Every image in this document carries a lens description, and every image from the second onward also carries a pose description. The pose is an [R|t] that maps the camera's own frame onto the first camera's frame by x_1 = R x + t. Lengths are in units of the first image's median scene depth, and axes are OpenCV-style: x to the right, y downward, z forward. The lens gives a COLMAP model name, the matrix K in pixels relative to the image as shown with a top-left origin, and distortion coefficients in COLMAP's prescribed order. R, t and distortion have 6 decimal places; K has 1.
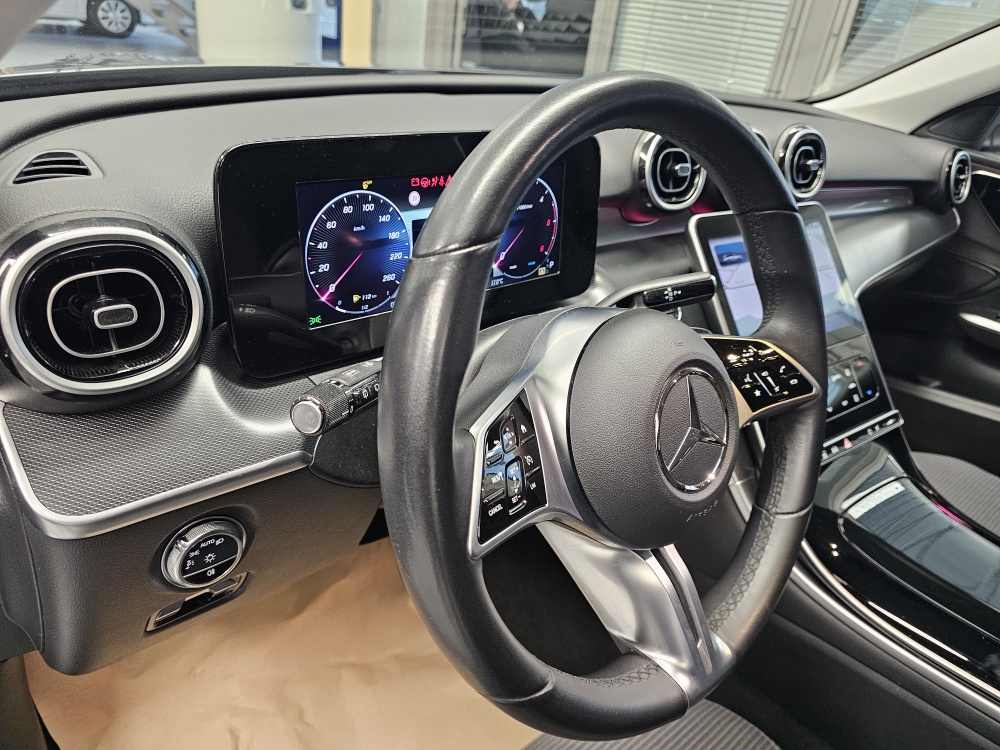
lens RADIAL K [[678.8, 0, 498.5], [0, 678.8, 364.6], [0, 0, 1]] dist [0.011118, -0.000223]
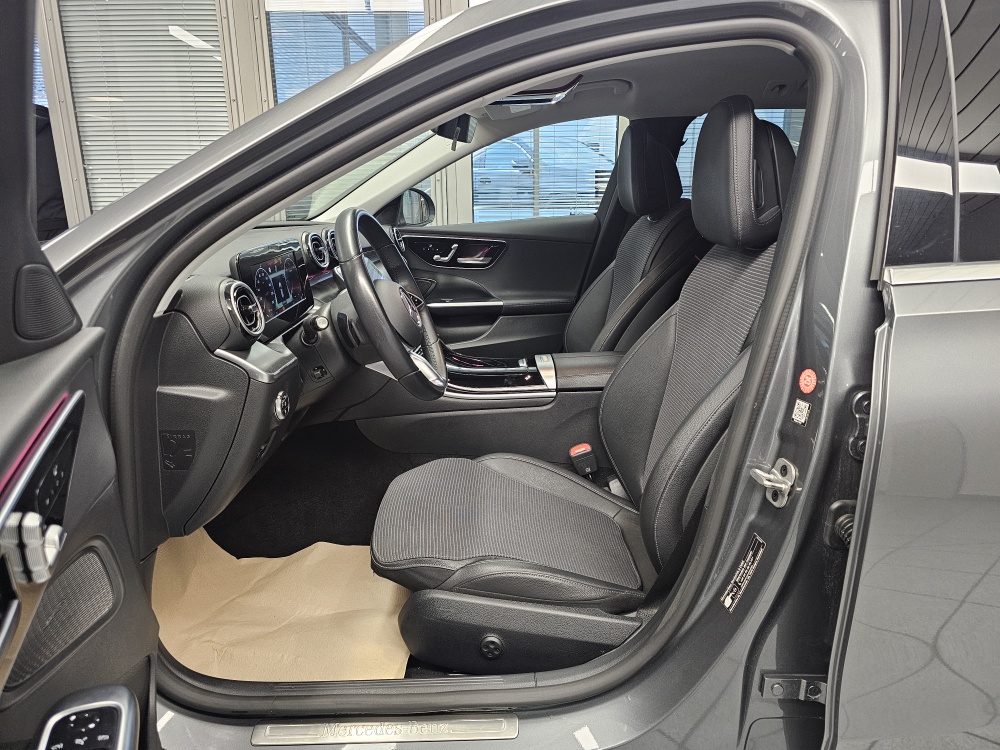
lens RADIAL K [[678.8, 0, 498.5], [0, 678.8, 364.6], [0, 0, 1]] dist [0.011118, -0.000223]
pose [[0.658092, -0.312323, 0.685105, -1.362110], [0.432400, 0.901672, -0.004300, 0.429374], [-0.616397, 0.299069, 0.728431, -1.186726]]
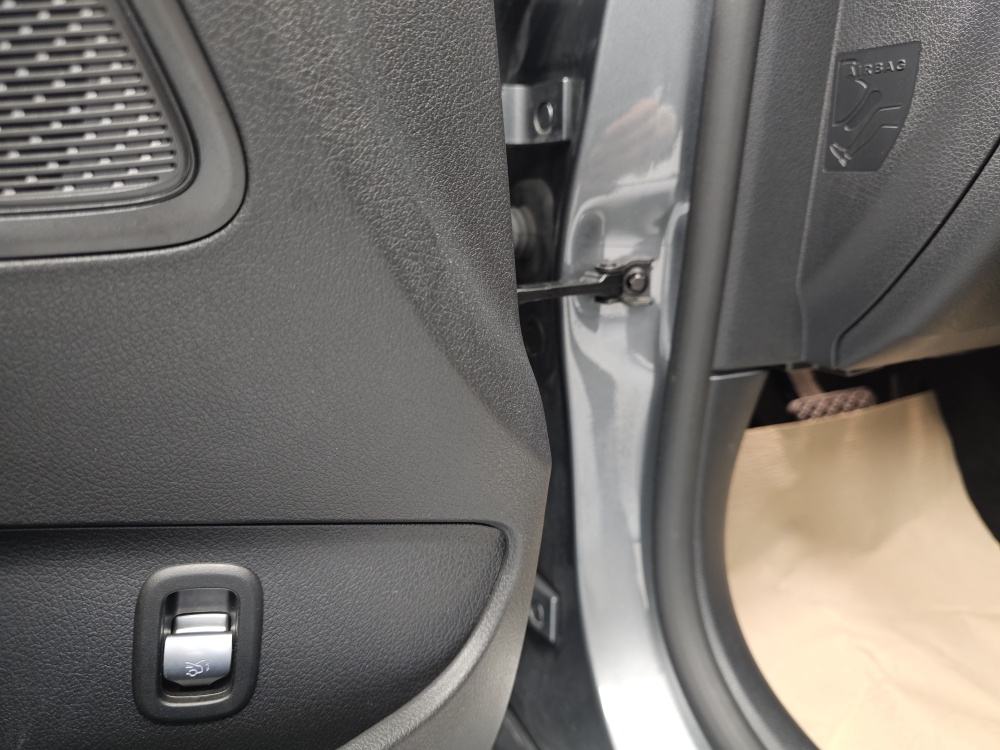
lens RADIAL K [[678.8, 0, 498.5], [0, 678.8, 364.6], [0, 0, 1]] dist [0.011118, -0.000223]
pose [[0.937265, -0.051530, -0.344788, -0.818498], [-0.029230, 0.973917, -0.225015, 0.679773], [0.347389, 0.220977, 0.911312, 0.192507]]
